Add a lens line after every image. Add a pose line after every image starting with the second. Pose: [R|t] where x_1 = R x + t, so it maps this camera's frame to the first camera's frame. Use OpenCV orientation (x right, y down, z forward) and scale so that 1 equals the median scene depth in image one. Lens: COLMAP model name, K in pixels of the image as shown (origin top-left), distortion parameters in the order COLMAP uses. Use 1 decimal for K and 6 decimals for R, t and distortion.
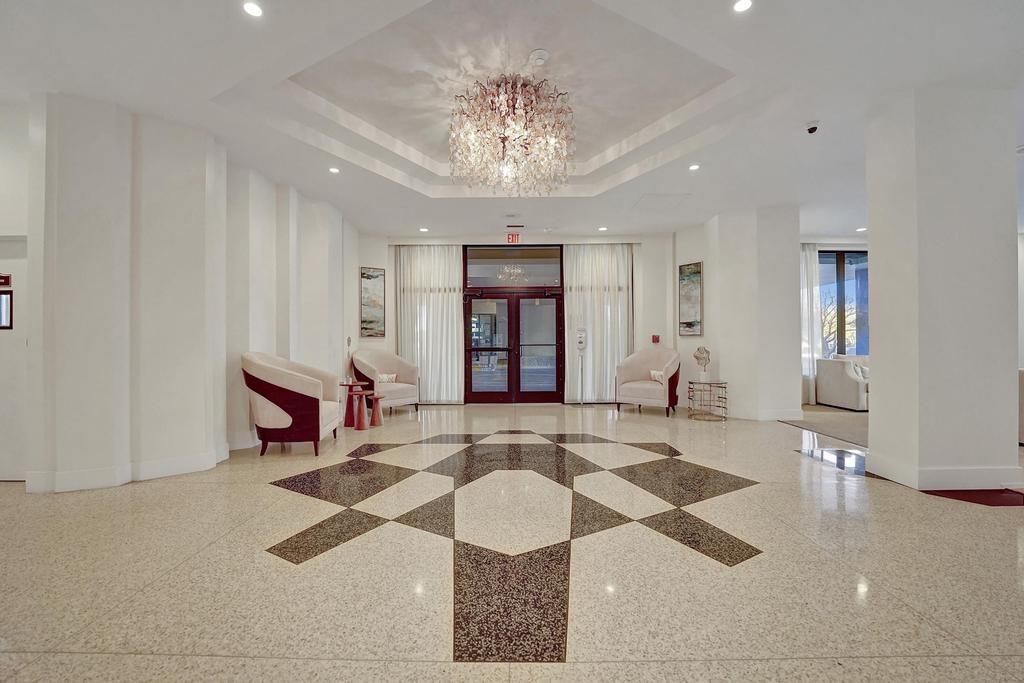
lens RADIAL K [[425.6, 0, 512.0], [0, 425.6, 341.5], [0, 0, 1]] dist [-0.002655, -0.000249]
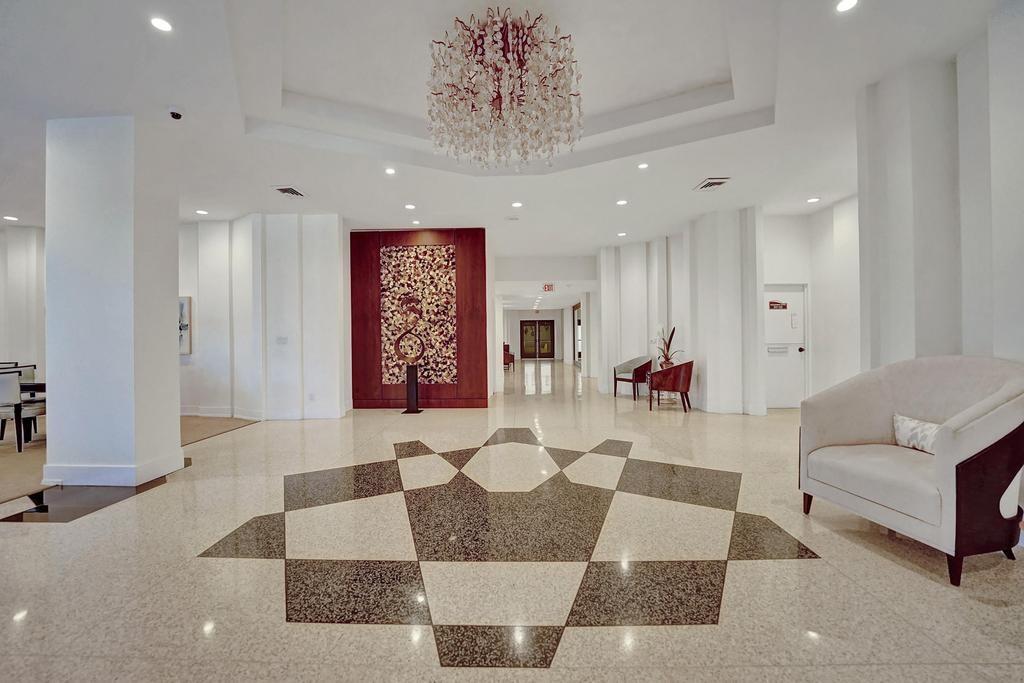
lens RADIAL K [[425.6, 0, 512.0], [0, 425.6, 341.5], [0, 0, 1]] dist [-0.002655, -0.000249]
pose [[-0.999621, 0.016158, 0.022290, -0.026928], [0.016158, 0.999869, -0.000218, -0.004867], [-0.022291, 0.000142, -0.999752, 1.893428]]
